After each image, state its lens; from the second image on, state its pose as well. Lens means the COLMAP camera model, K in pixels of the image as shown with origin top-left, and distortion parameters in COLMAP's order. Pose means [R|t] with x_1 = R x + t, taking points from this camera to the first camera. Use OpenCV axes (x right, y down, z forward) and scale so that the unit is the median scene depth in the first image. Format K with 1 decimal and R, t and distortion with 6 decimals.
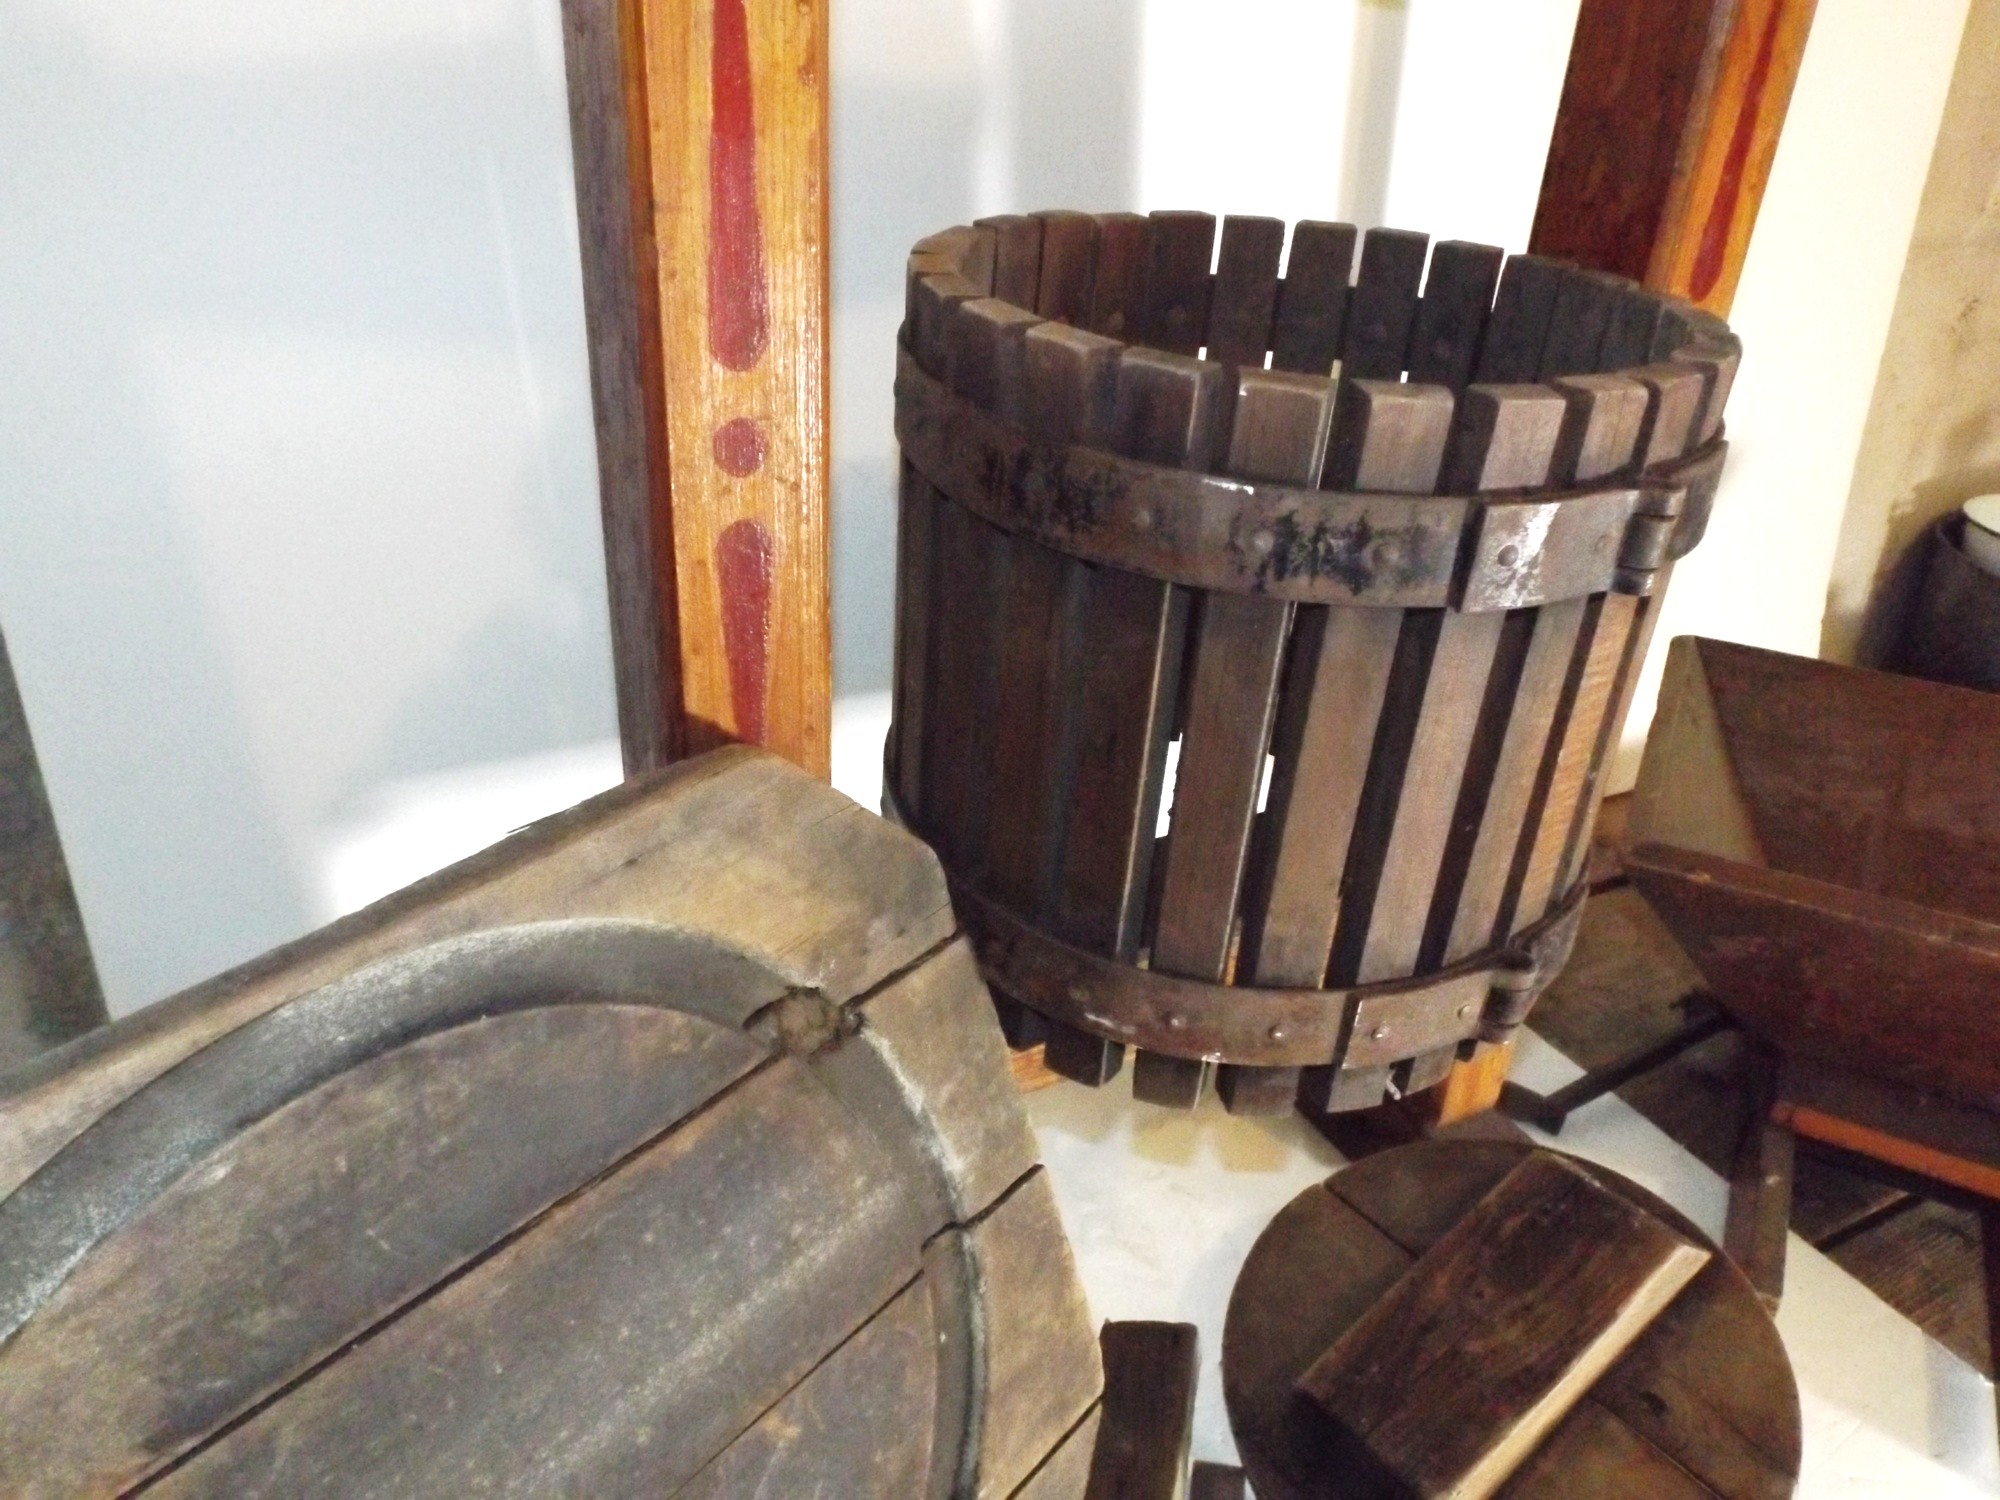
lens RADIAL K [[1432.5, 0, 1001.2], [0, 1432.5, 747.2], [0, 0, 1]] dist [0.005231, -0.017282]
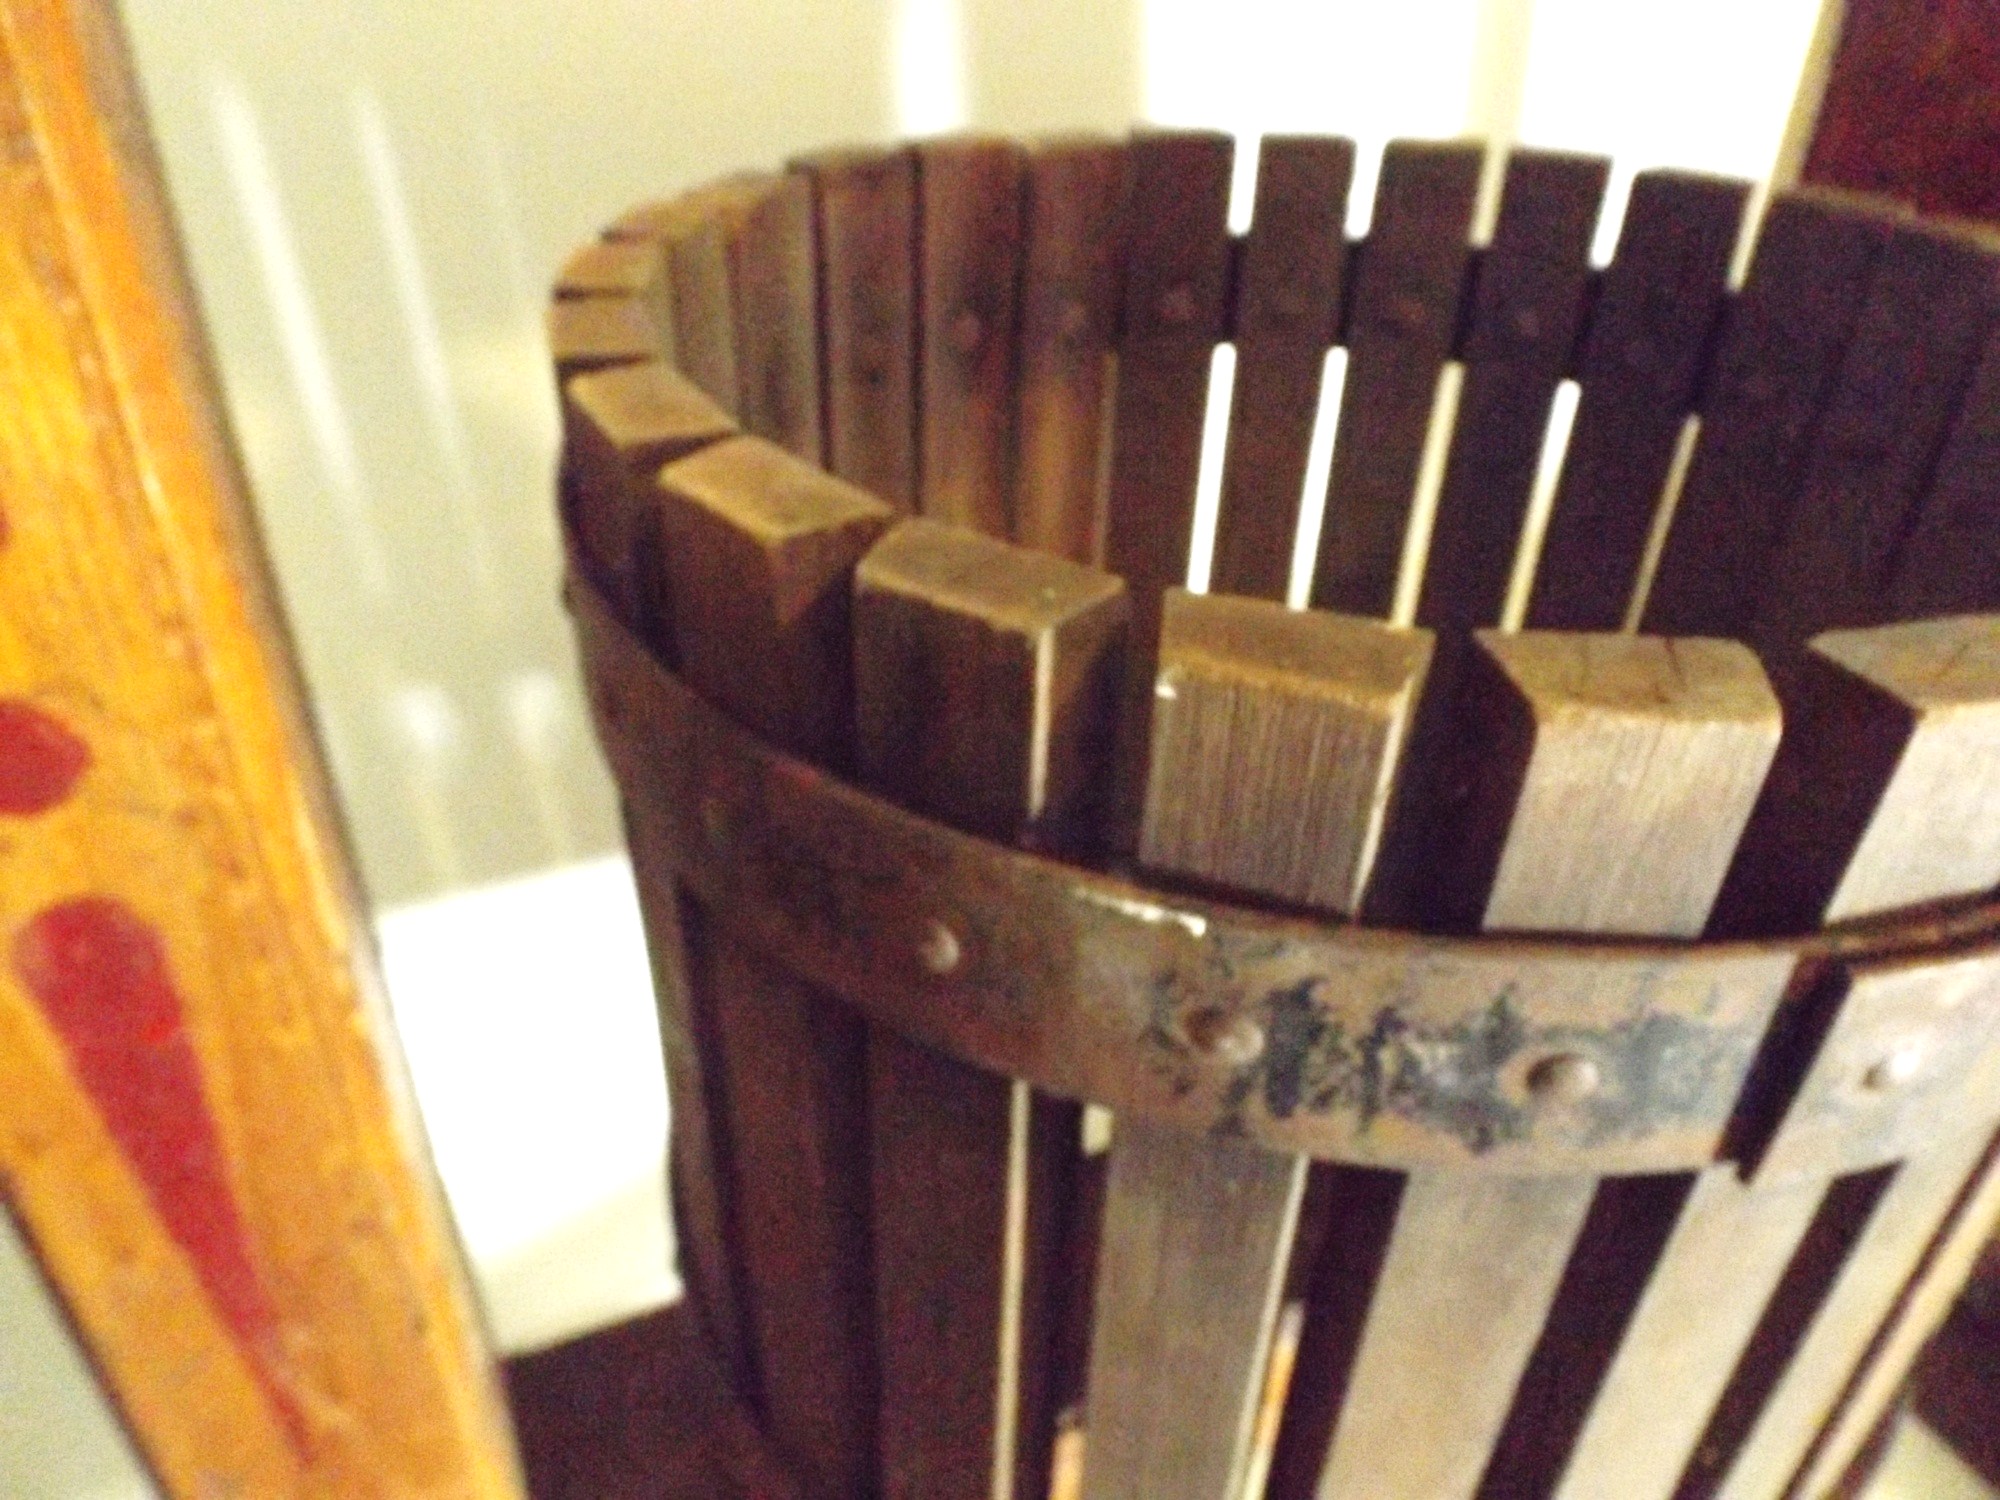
lens RADIAL K [[1432.5, 0, 1009.1], [0, 1432.5, 753.9], [0, 0, 1]] dist [0.005231, -0.017282]
pose [[0.997516, -0.000976, -0.070428, 0.135644], [0.005831, 0.997616, 0.068767, -0.224052], [0.070193, -0.069007, 0.995144, 0.561857]]
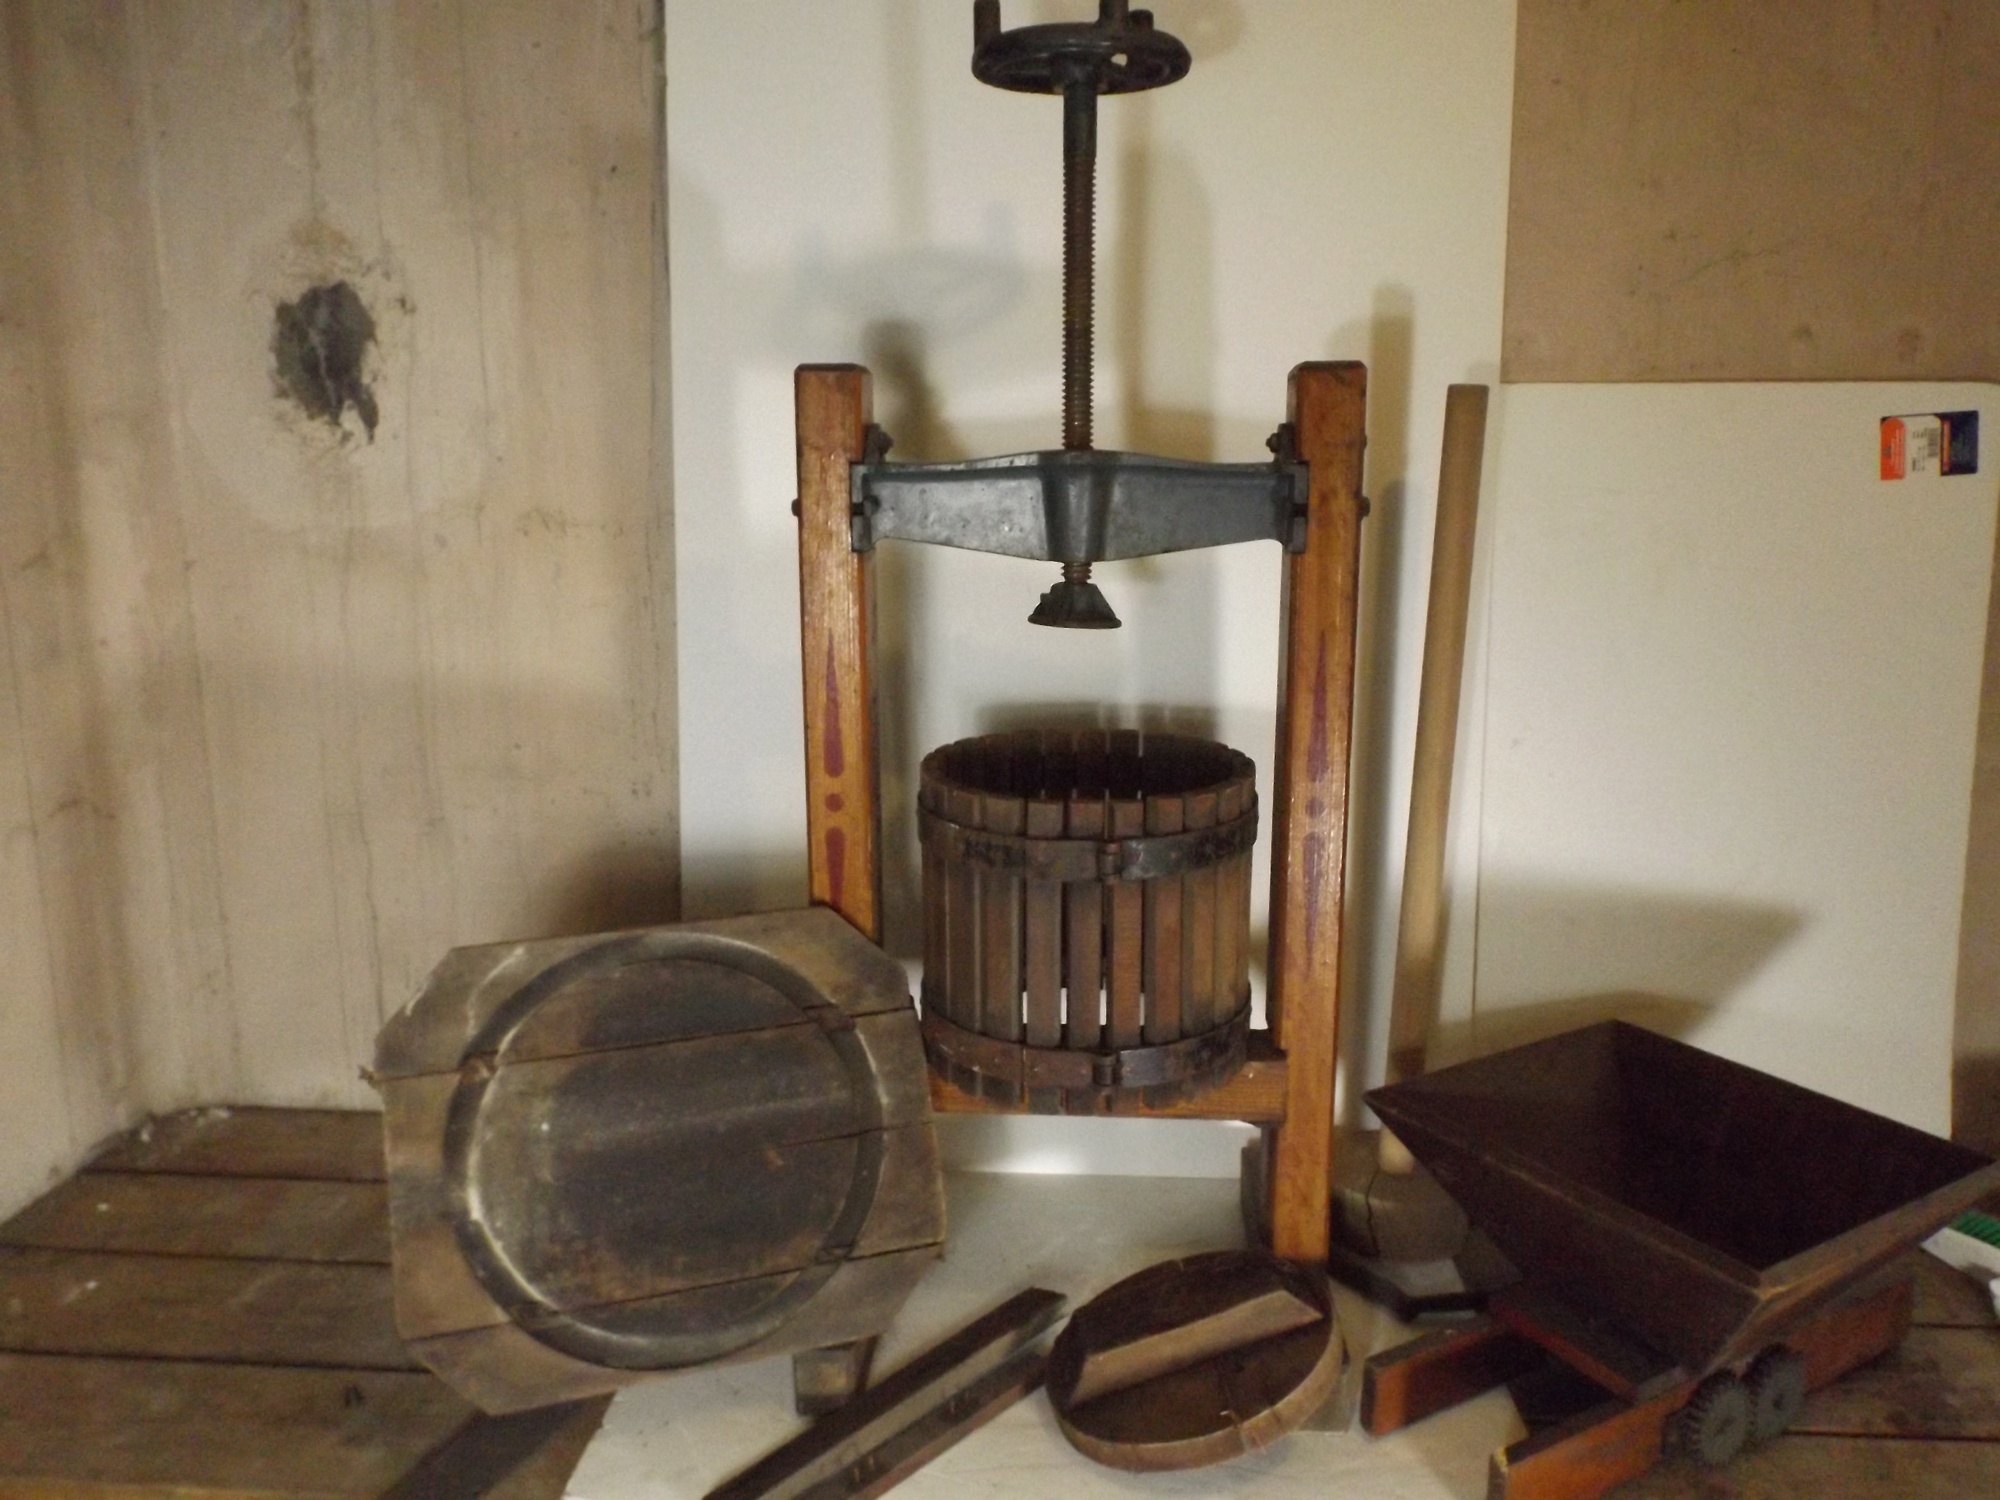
lens RADIAL K [[1432.5, 0, 1006.9], [0, 1432.5, 745.0], [0, 0, 1]] dist [0.005231, -0.017282]
pose [[0.848403, 0.051232, -0.526866, 1.584034], [-0.208710, 0.947052, -0.243992, 0.310016], [0.486469, 0.316966, 0.814175, -1.209420]]
